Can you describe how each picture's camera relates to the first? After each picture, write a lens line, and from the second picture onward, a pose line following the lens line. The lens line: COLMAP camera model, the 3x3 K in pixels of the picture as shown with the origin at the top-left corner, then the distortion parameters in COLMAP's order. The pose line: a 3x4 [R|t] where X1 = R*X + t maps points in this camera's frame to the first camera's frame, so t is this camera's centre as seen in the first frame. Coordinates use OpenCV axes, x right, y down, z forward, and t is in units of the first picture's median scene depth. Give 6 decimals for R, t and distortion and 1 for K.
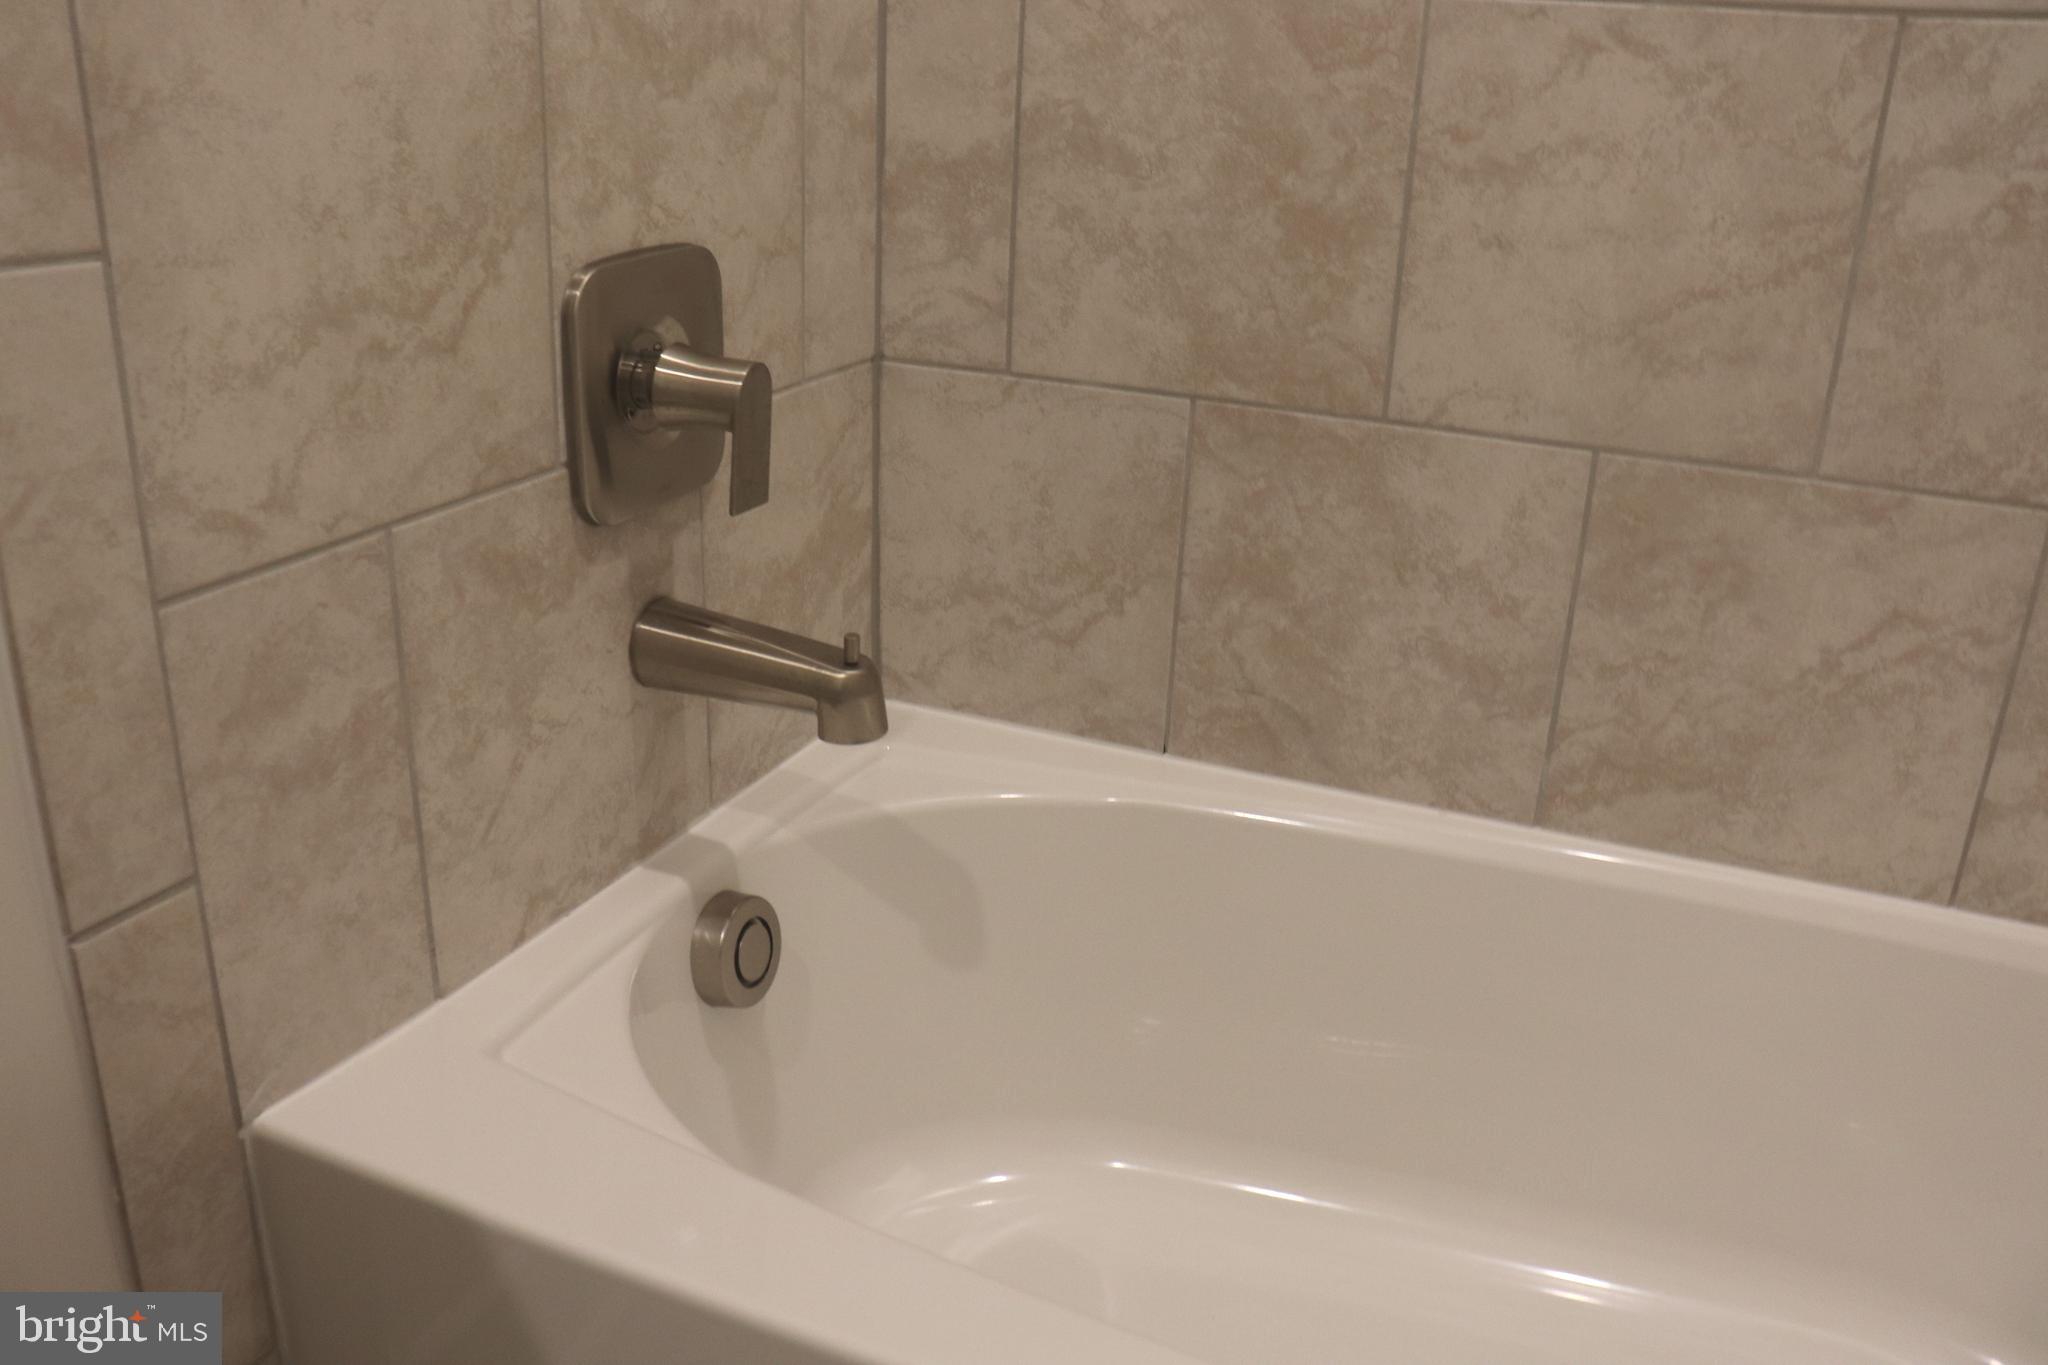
lens RADIAL K [[1703.8, 0, 1017.8], [0, 1703.8, 690.4], [0, 0, 1]] dist [-0.169332, 0.144459]
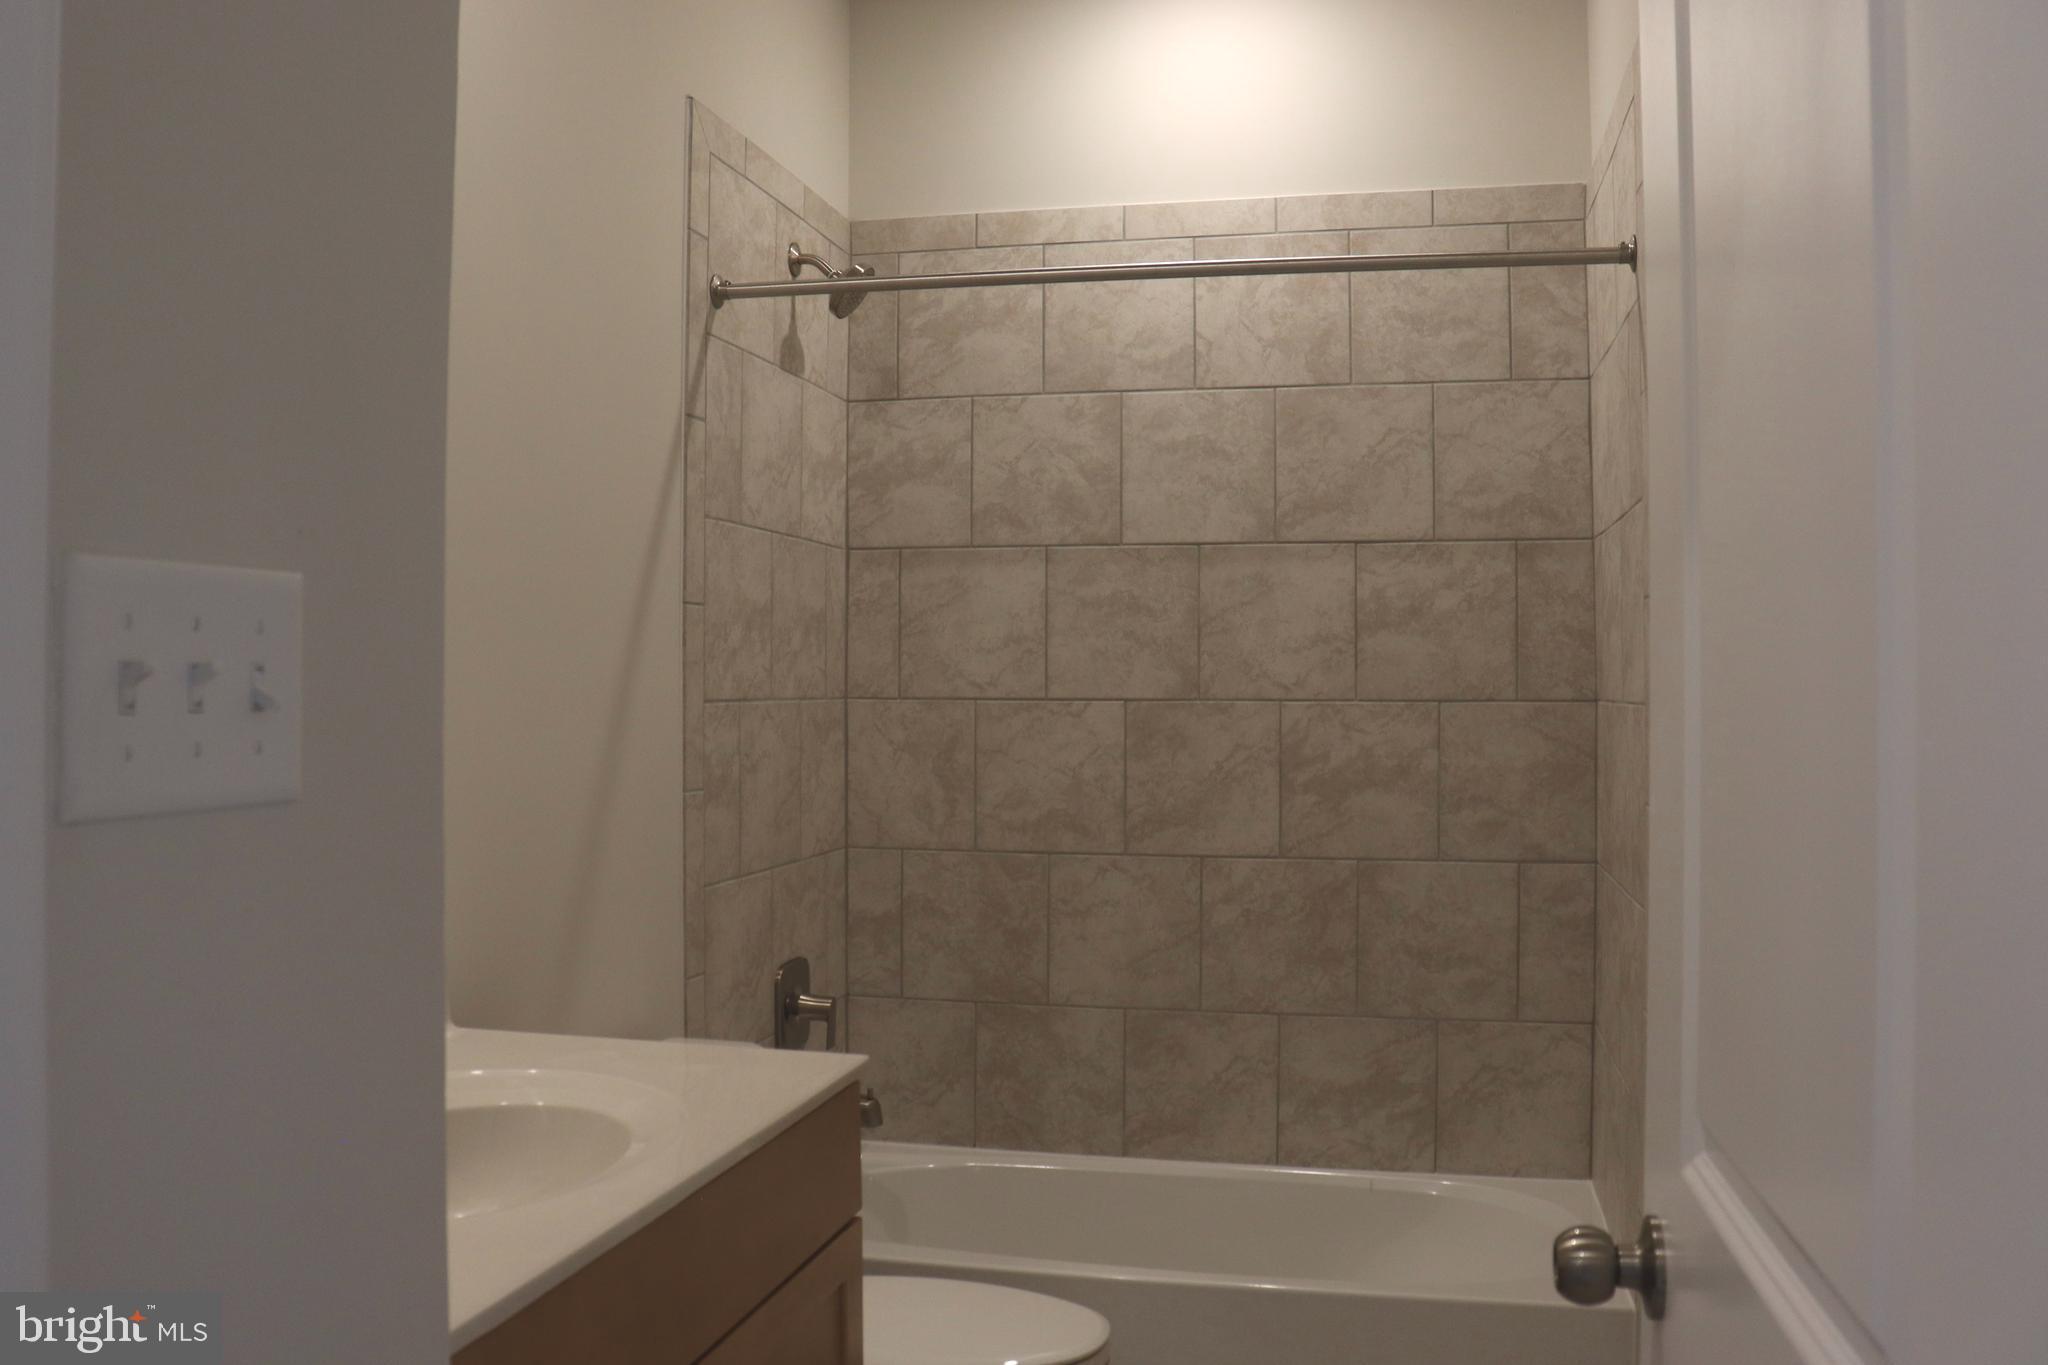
lens RADIAL K [[1703.8, 0, 1018.1], [0, 1703.8, 697.0], [0, 0, 1]] dist [-0.169332, 0.144459]
pose [[0.983960, -0.034916, 0.174940, -0.285300], [0.095090, 0.932382, -0.348743, 0.319792], [-0.150934, 0.359784, 0.920747, -1.658865]]
